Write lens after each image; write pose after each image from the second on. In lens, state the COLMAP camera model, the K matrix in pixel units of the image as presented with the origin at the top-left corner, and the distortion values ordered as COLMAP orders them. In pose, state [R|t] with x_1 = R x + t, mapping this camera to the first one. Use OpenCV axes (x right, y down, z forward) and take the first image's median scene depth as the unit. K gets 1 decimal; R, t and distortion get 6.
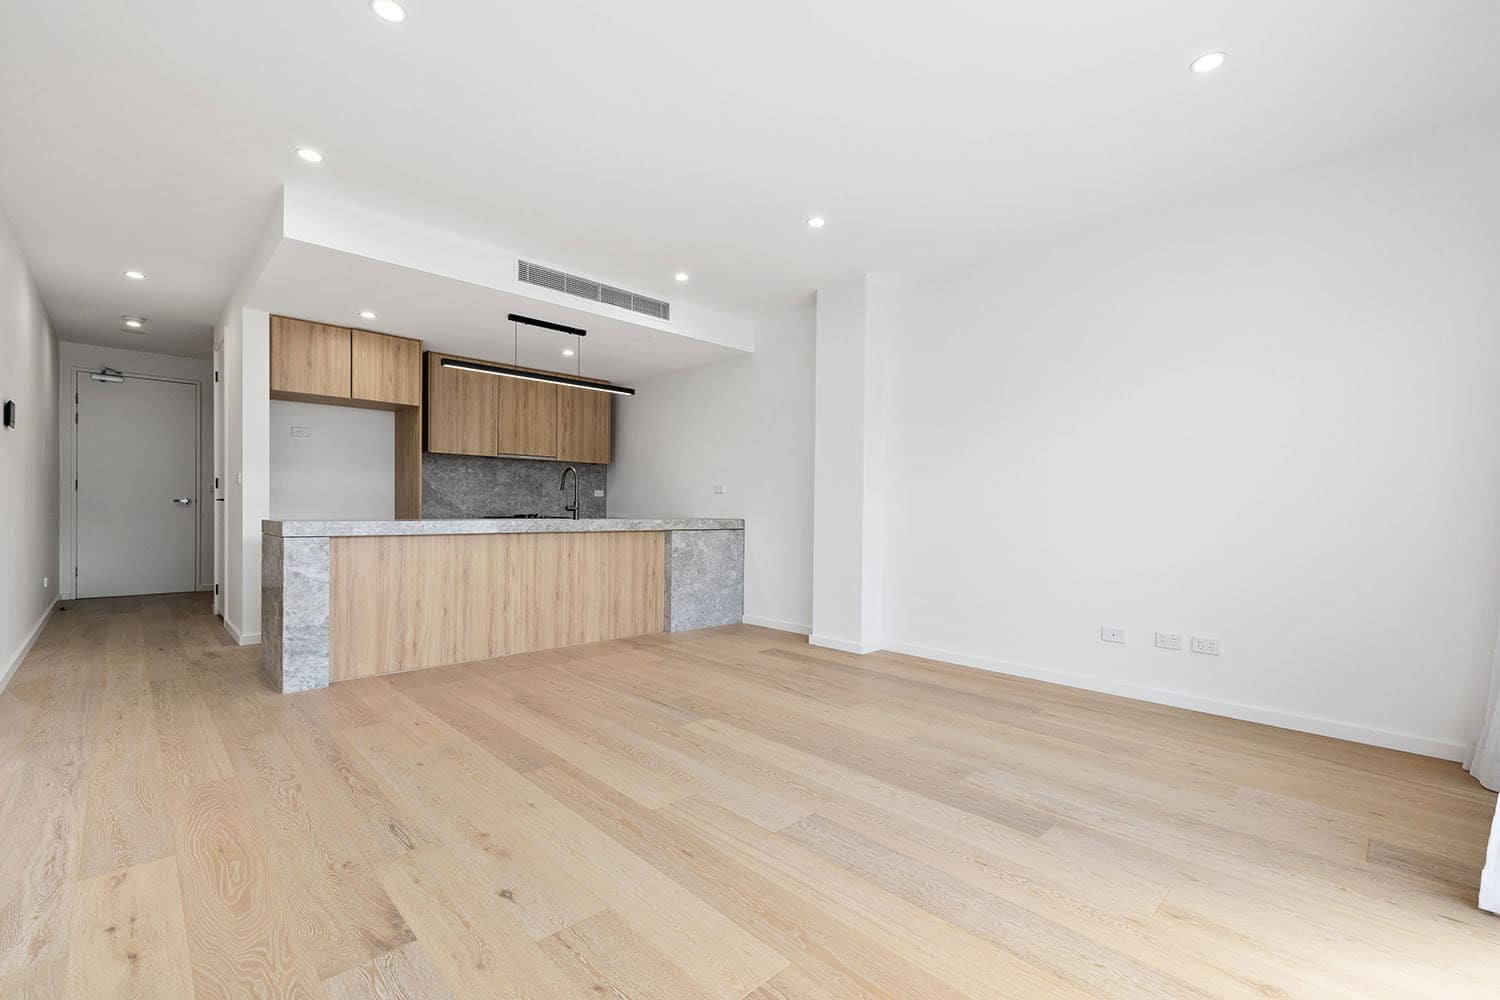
lens RADIAL K [[630.0, 0, 747.4], [0, 630.0, 513.8], [0, 0, 1]] dist [0.002799, -0.000068]
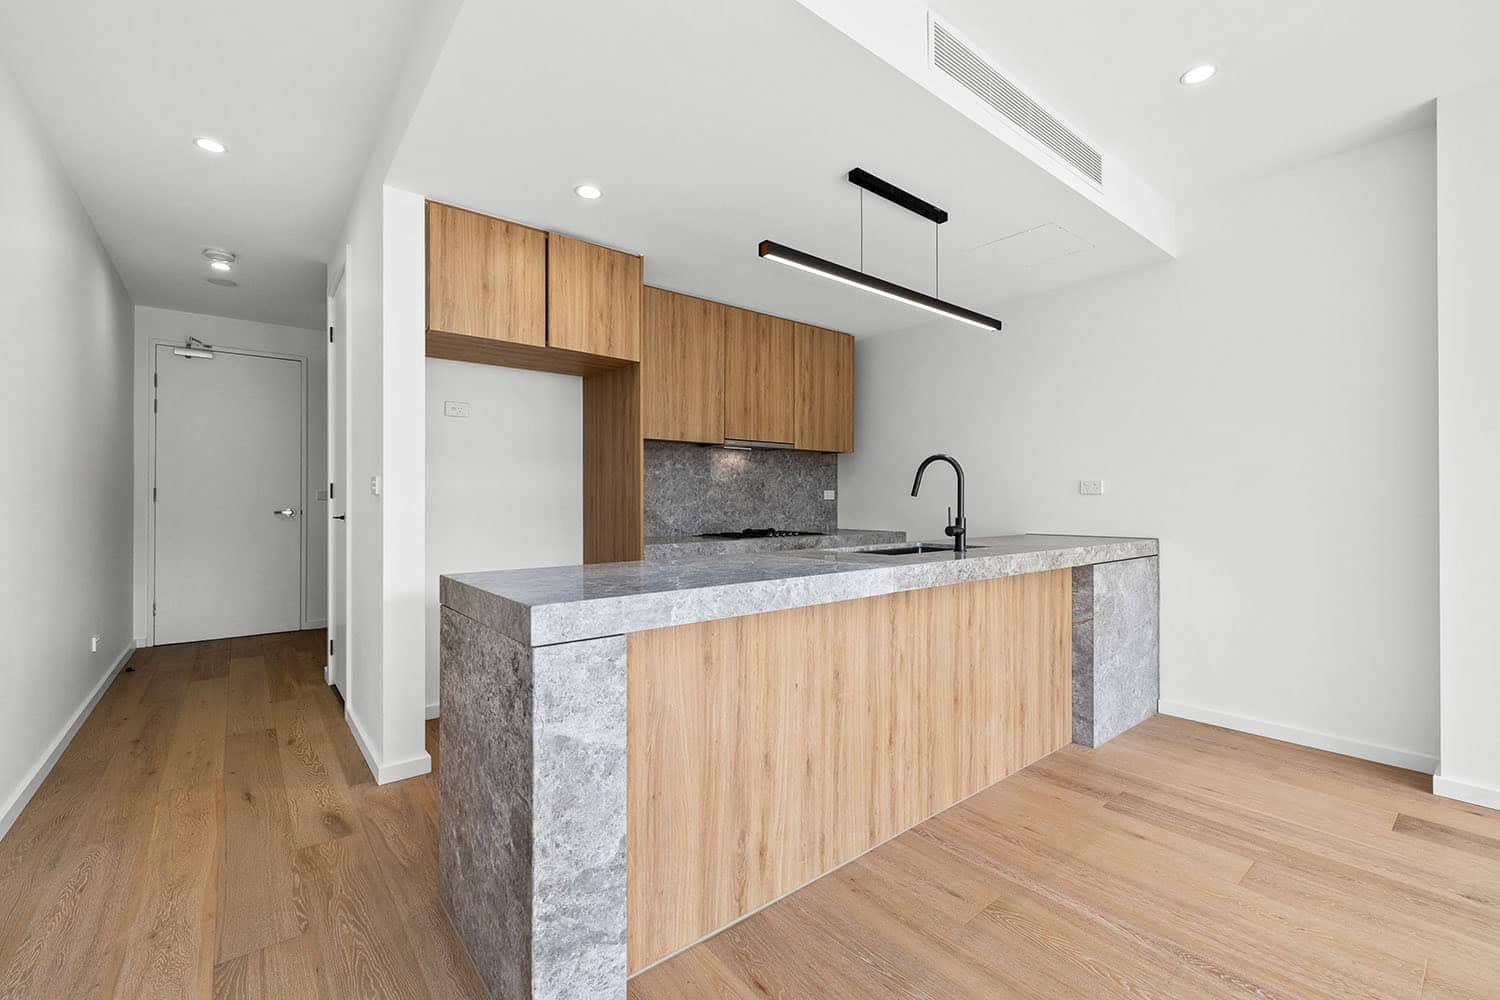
lens RADIAL K [[630.0, 0, 752.4], [0, 630.0, 493.4], [0, 0, 1]] dist [0.002799, -0.000068]
pose [[0.995660, -0.014910, -0.091862, -0.394963], [0.013020, 0.999692, -0.021141, -0.030992], [0.092148, 0.019853, 0.995547, 0.441604]]
